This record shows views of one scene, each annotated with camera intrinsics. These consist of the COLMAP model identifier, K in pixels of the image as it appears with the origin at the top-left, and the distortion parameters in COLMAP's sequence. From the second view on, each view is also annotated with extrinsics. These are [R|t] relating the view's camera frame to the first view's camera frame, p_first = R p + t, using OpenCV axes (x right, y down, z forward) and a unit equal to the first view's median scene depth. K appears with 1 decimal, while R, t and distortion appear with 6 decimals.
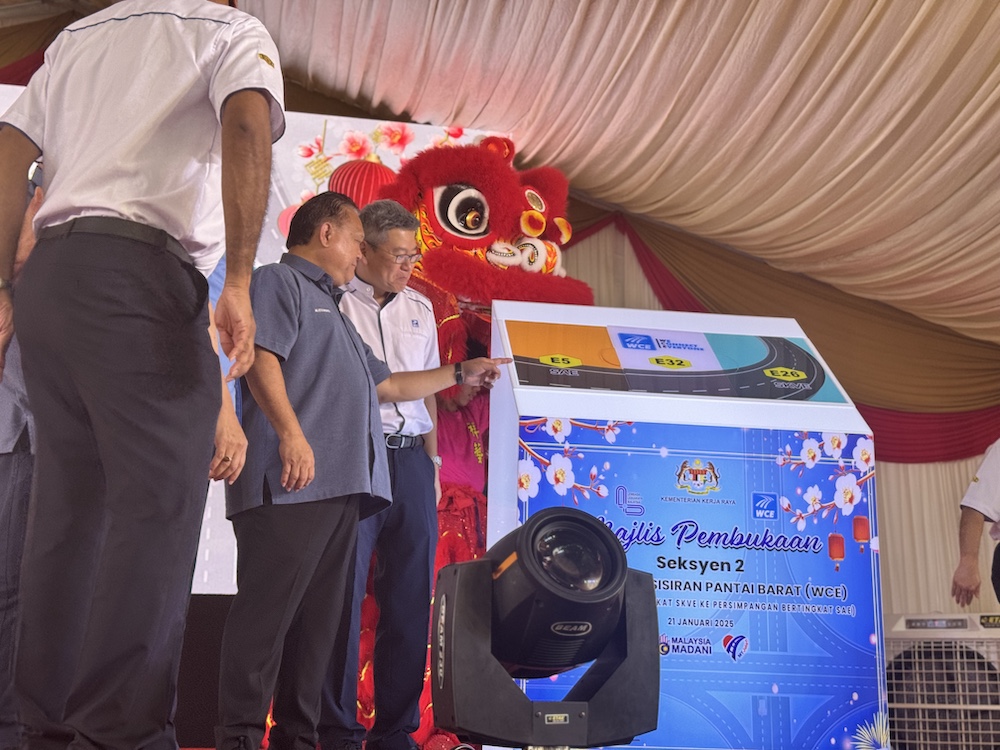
lens RADIAL K [[1381.3, 0, 485.2], [0, 1381.3, 375.6], [0, 0, 1]] dist [0.174657, -0.329847]
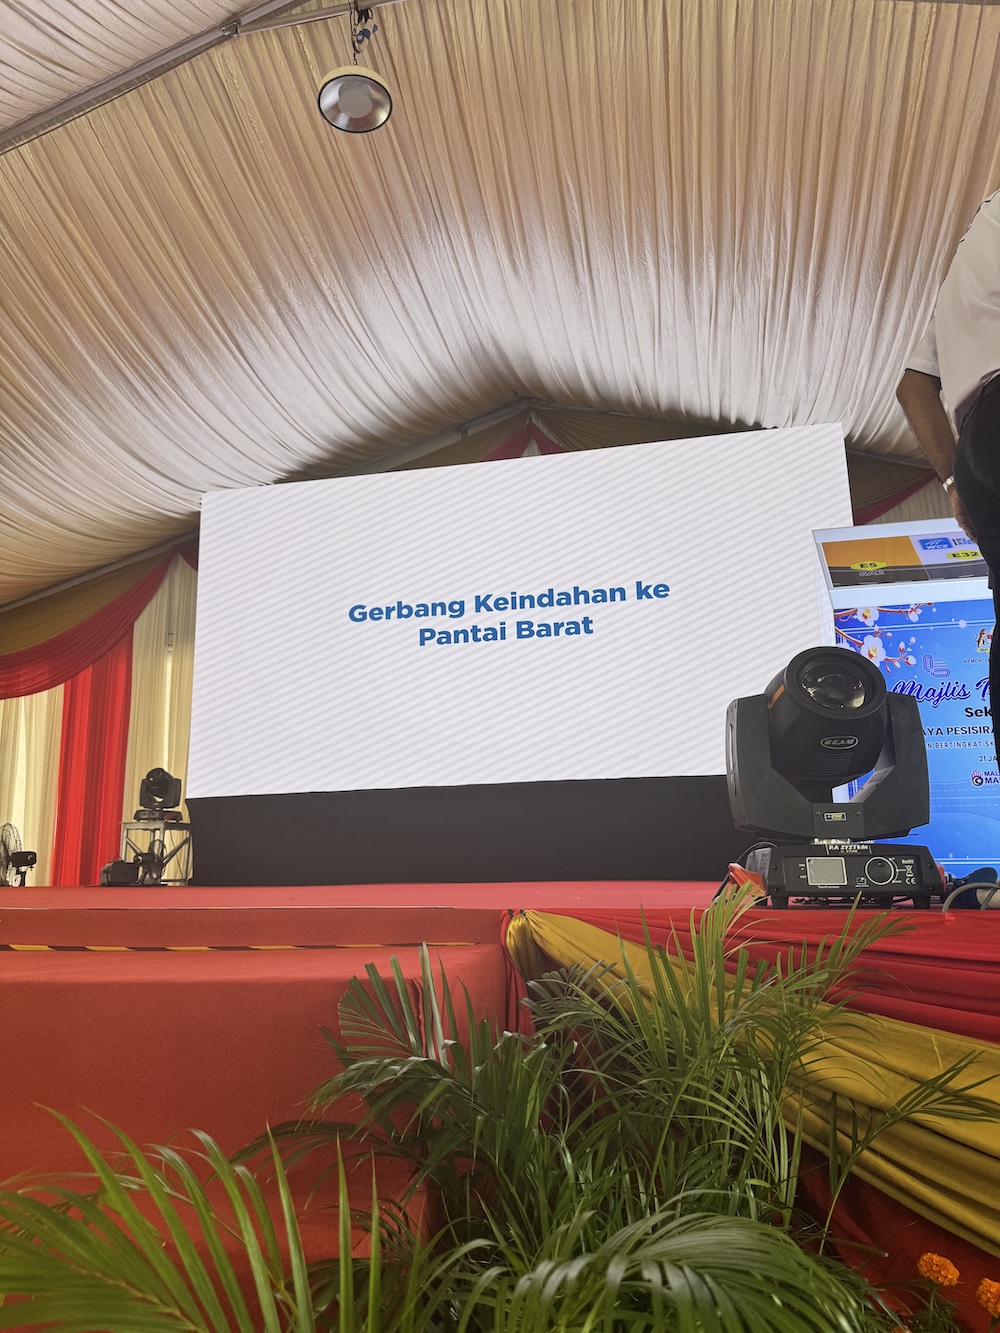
lens RADIAL K [[925.7, 0, 473.5], [0, 925.7, 674.2], [0, 0, 1]] dist [-0.000998, -0.009360]
pose [[0.913667, -0.102219, -0.393400, 0.046812], [0.114875, 0.993342, 0.008691, 0.039336], [0.389893, -0.053132, 0.919326, 0.068719]]
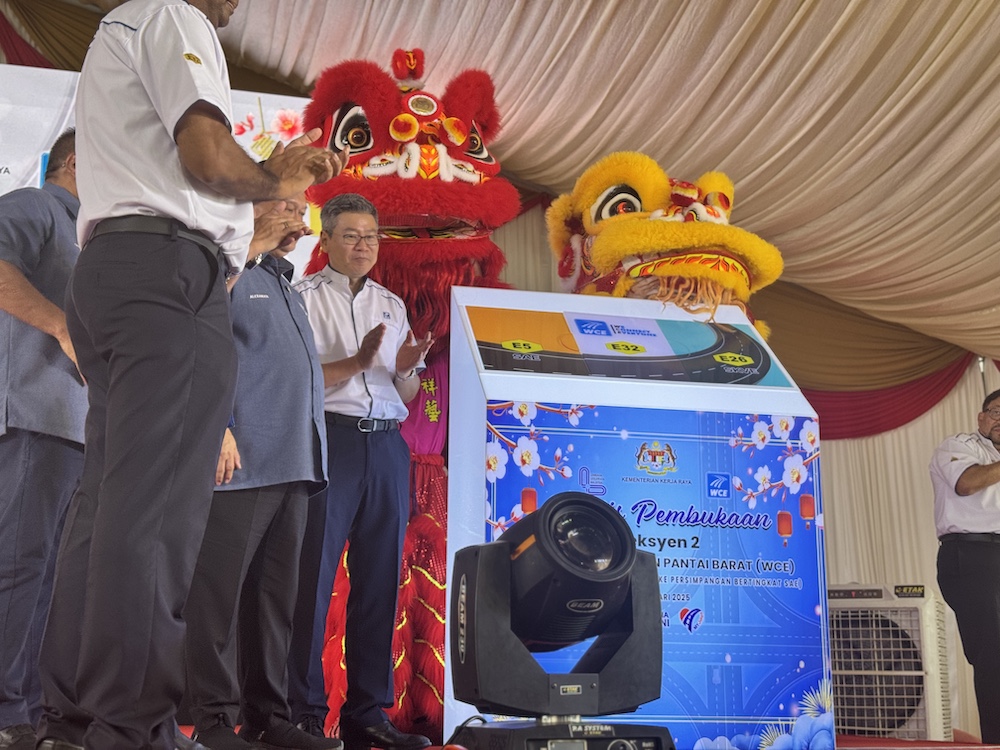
lens RADIAL K [[1381.9, 0, 497.9], [0, 1381.9, 374.6], [0, 0, 1]] dist [0.174550, -0.370899]
pose [[0.996892, 0.002957, 0.078721, -0.044614], [-0.004340, 0.999839, 0.017405, -0.007127], [-0.078657, -0.017693, 0.996745, -0.028986]]
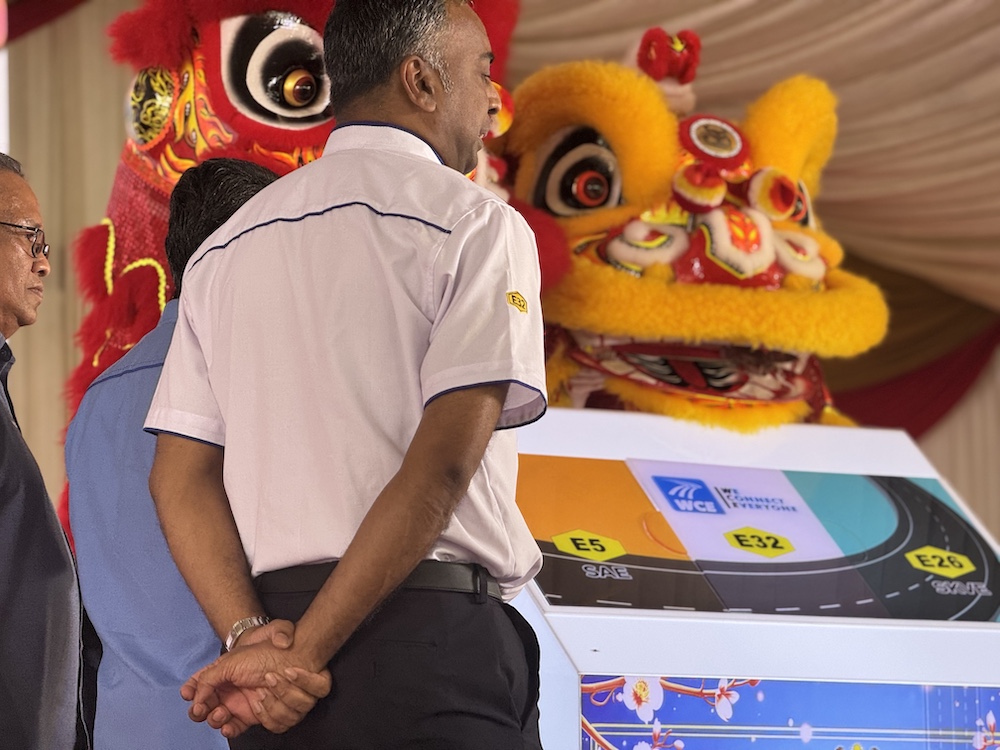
lens RADIAL K [[3480.5, 0, 500.0], [0, 3480.5, 375.0], [0, 0, 1]] dist [0.106036, 1.532696]
pose [[0.939741, 0.020500, 0.341273, -0.446003], [-0.052177, 0.995107, 0.083902, -0.189791], [-0.337883, -0.096653, 0.936212, -0.265098]]
